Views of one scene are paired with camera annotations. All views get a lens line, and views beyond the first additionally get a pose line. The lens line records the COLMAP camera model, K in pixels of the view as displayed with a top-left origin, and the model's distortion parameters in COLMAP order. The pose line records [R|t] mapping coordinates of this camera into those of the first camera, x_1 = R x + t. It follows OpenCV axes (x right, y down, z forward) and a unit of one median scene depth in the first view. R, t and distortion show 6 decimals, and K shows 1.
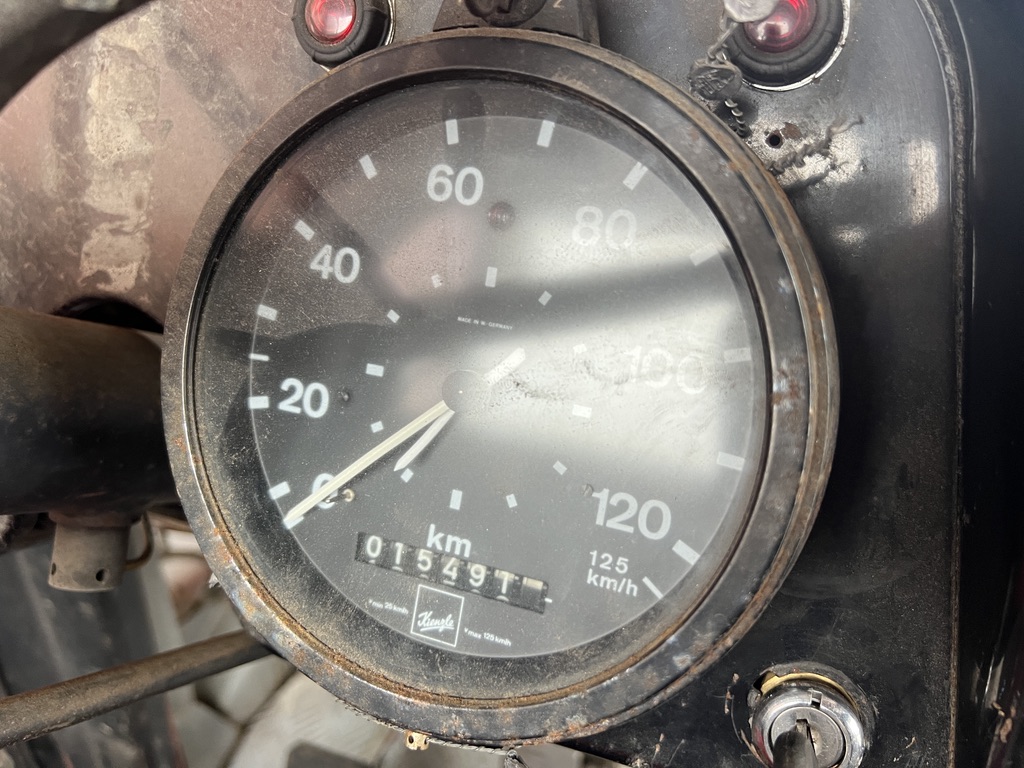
lens RADIAL K [[770.2, 0, 516.7], [0, 770.2, 391.5], [0, 0, 1]] dist [0.060460, -0.077449]
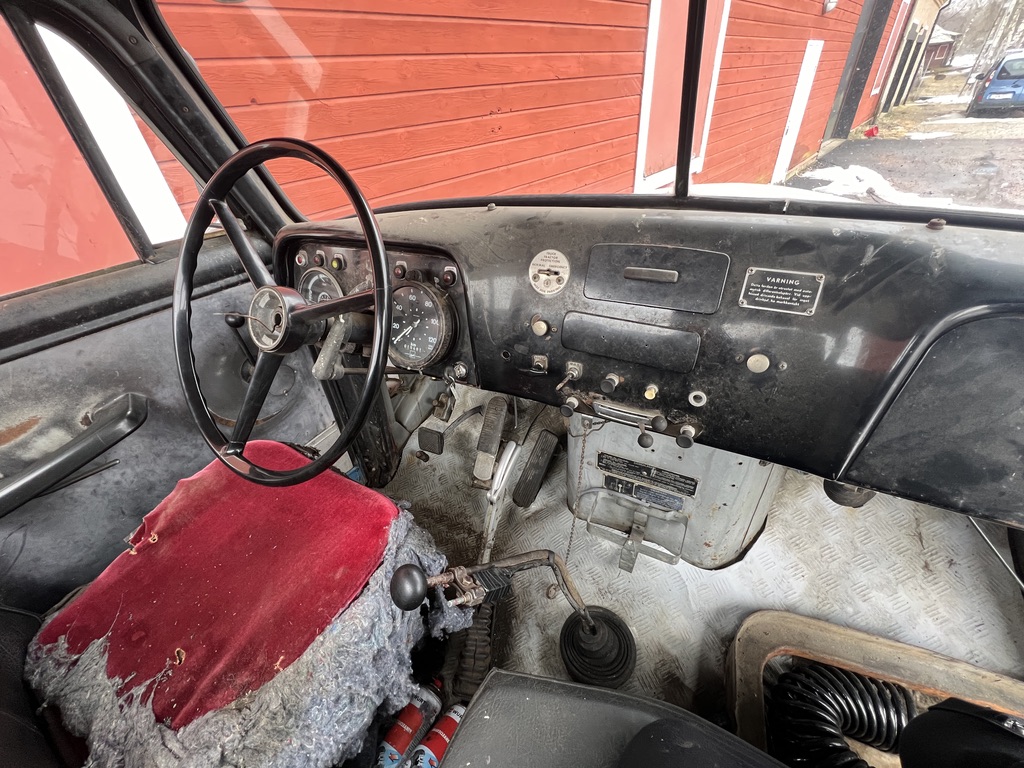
lens RADIAL K [[408.8, 0, 511.2], [0, 408.8, 387.1], [0, 0, 1]] dist [-0.003775, 0.000935]
pose [[0.989609, 0.023652, -0.141824, 1.413716], [-0.005614, 0.991981, 0.126262, 0.091576], [0.143673, -0.124154, 0.981806, -2.805206]]
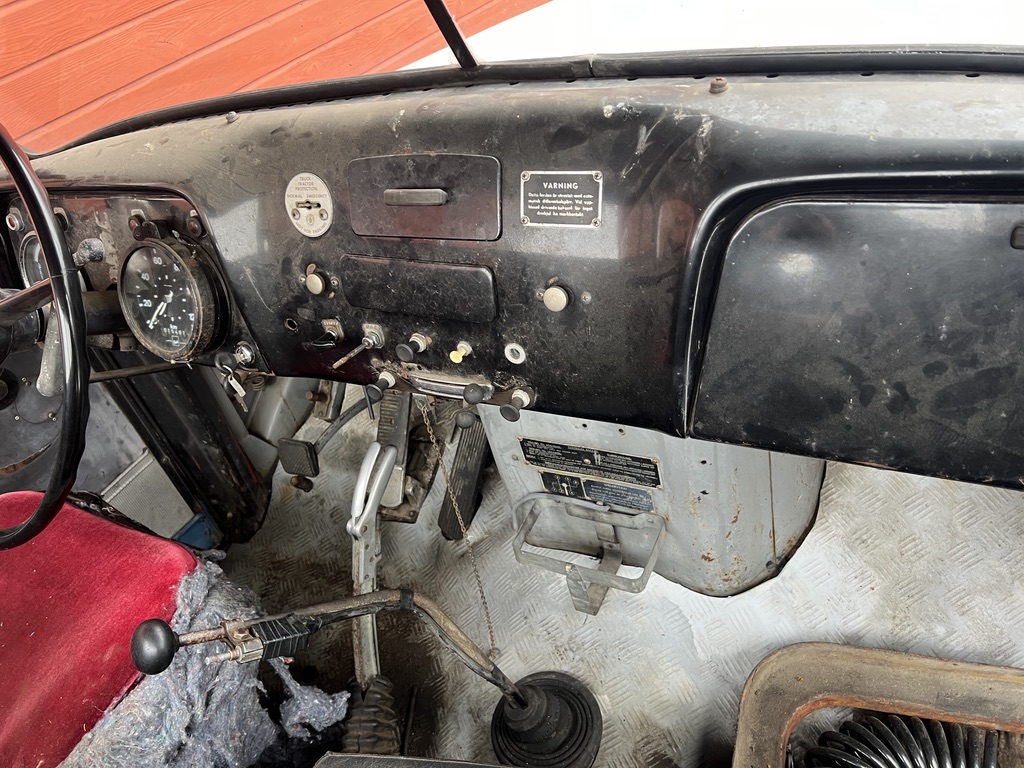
lens RADIAL K [[770.2, 0, 515.5], [0, 770.2, 381.2], [0, 0, 1]] dist [0.060460, -0.077449]
pose [[0.971078, -0.111452, -0.211152, 3.192636], [0.150453, 0.972332, 0.178701, -0.044677], [0.185393, -0.205301, 0.960979, -3.671179]]
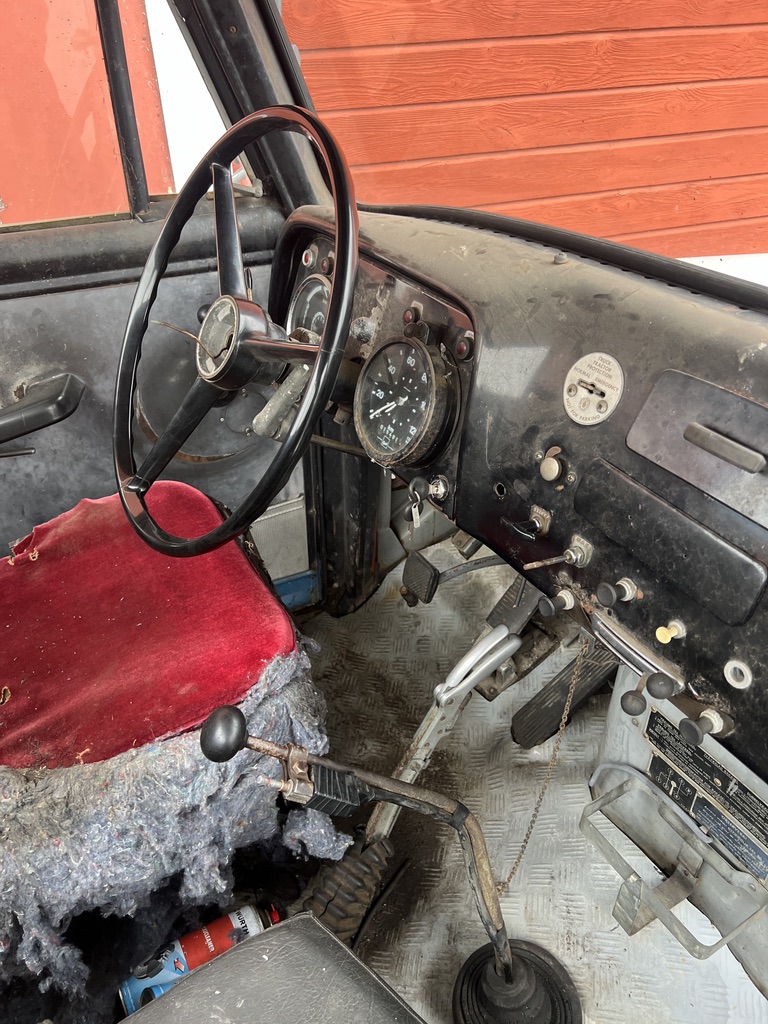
lens RADIAL K [[770.2, 0, 384.4], [0, 770.2, 514.4], [0, 0, 1]] dist [0.060460, -0.077449]
pose [[0.788331, 0.361900, -0.497557, 2.551034], [-0.290351, 0.931821, 0.217730, -0.364474], [0.542431, -0.027177, 0.839661, -3.229605]]
